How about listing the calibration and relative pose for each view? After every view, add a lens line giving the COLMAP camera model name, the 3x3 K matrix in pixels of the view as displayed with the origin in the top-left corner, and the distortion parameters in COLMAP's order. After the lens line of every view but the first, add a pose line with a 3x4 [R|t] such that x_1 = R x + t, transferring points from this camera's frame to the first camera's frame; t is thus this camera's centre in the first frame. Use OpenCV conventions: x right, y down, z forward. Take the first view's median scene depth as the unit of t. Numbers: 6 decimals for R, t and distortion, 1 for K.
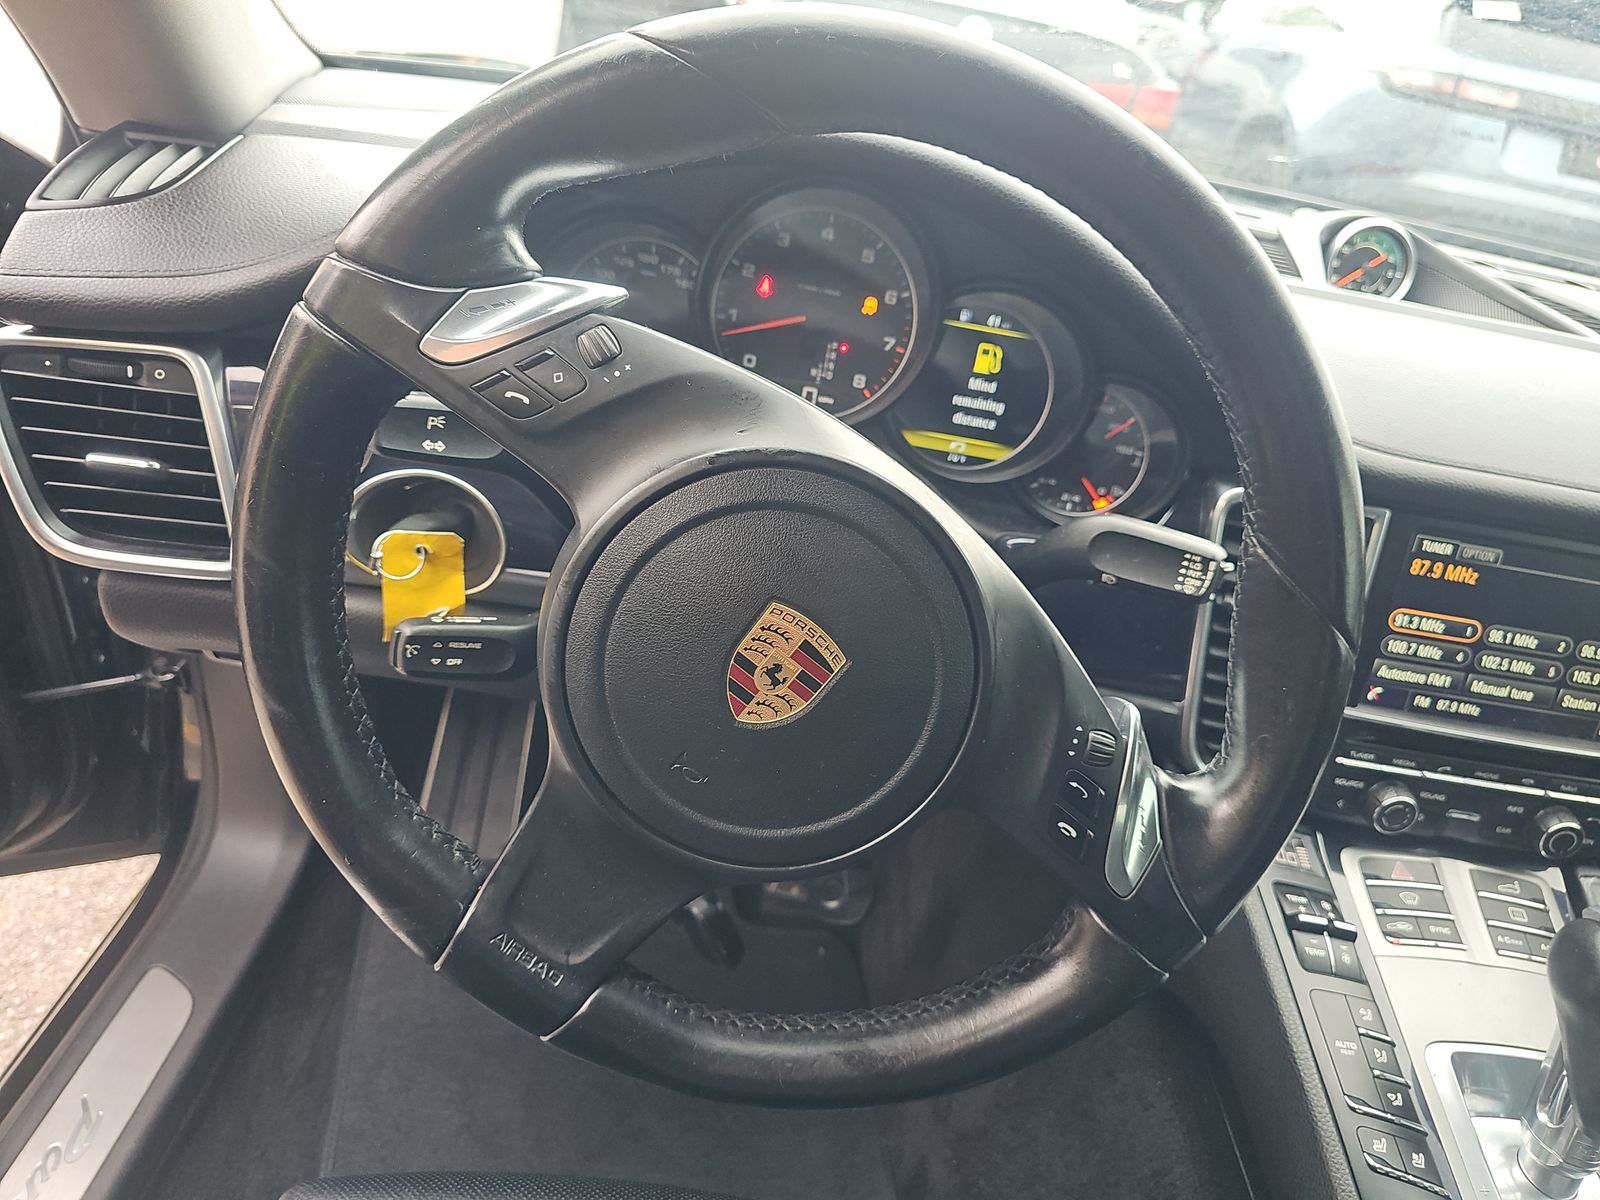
lens RADIAL K [[1039.2, 0, 790.4], [0, 1039.2, 600.9], [0, 0, 1]] dist [0.010269, -0.019558]
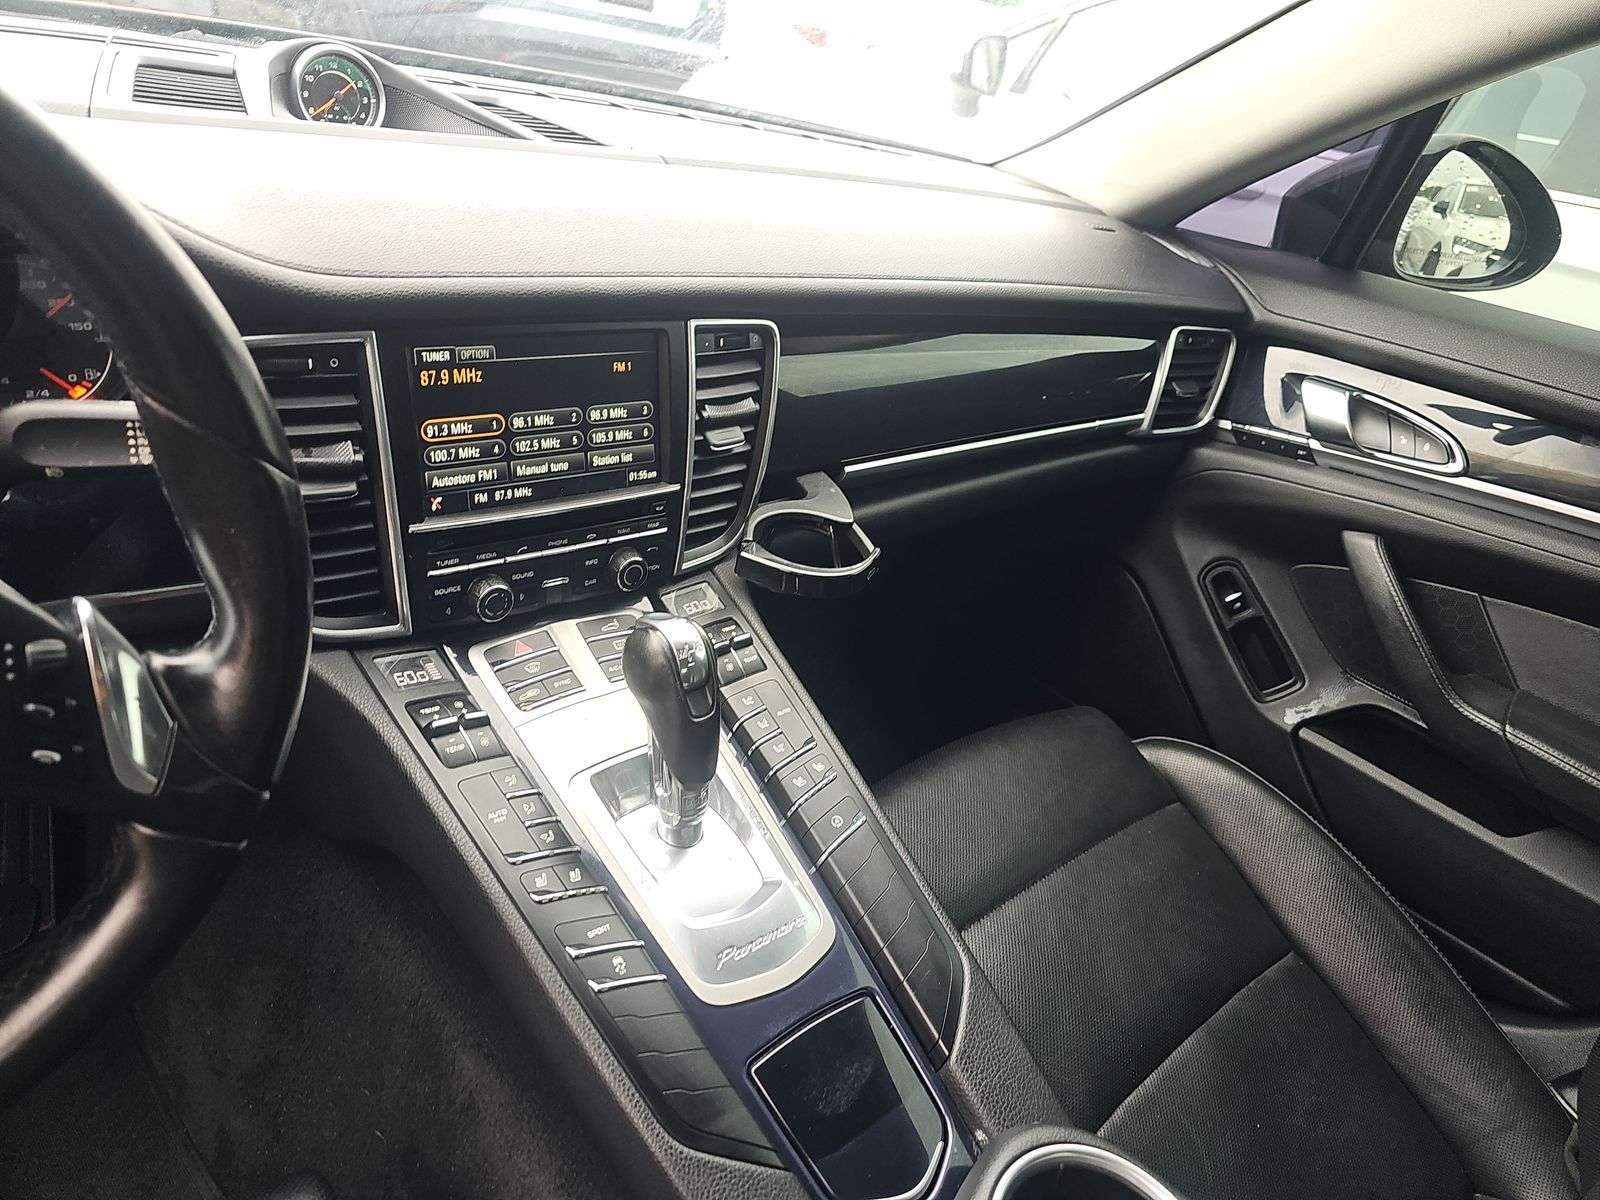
lens RADIAL K [[1039.2, 0, 789.6], [0, 1039.2, 592.8], [0, 0, 1]] dist [0.010269, -0.019558]
pose [[0.751252, -0.348273, 0.560648, 0.202161], [0.282635, 0.937377, 0.203573, 0.059441], [-0.596438, 0.005524, 0.802640, -0.072022]]
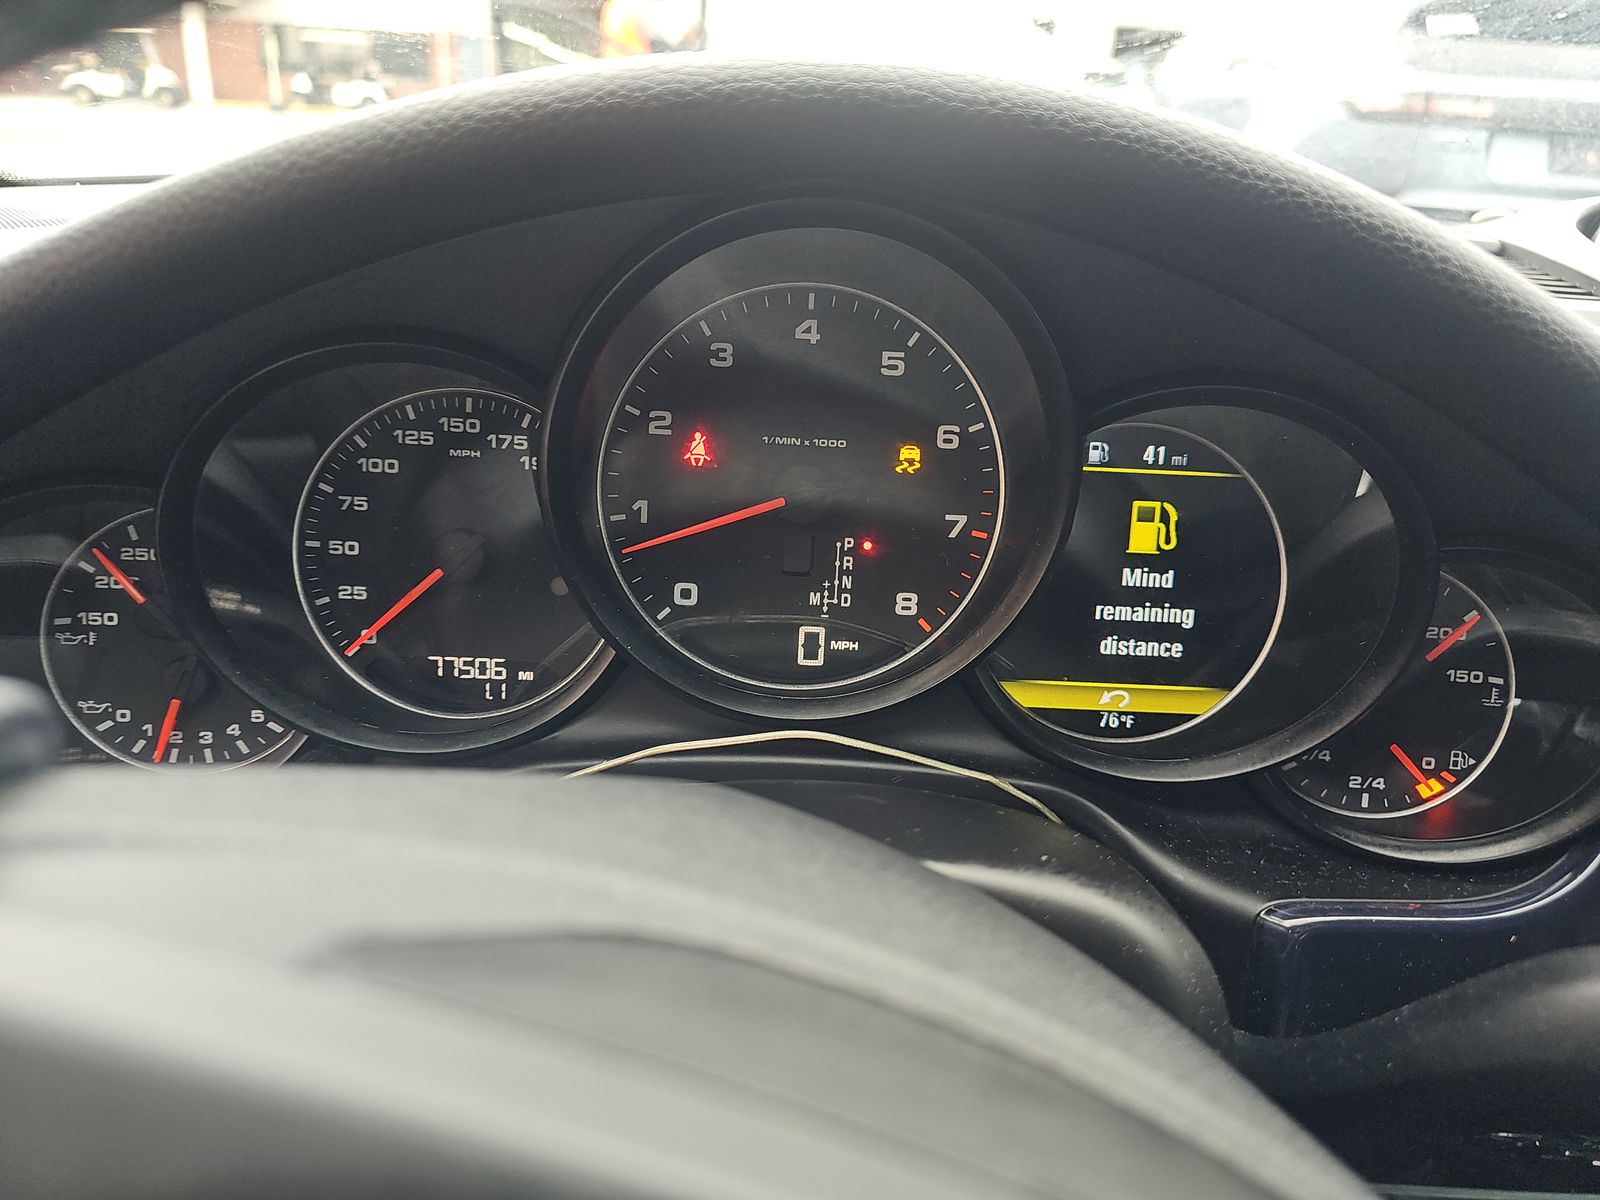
lens RADIAL K [[1039.2, 0, 798.5], [0, 1039.2, 588.0], [0, 0, 1]] dist [0.010269, -0.019558]
pose [[0.991527, -0.129556, -0.009488, 0.020492], [0.127907, 0.986440, -0.102841, -0.178004], [0.022683, 0.100756, 0.994653, 0.508534]]
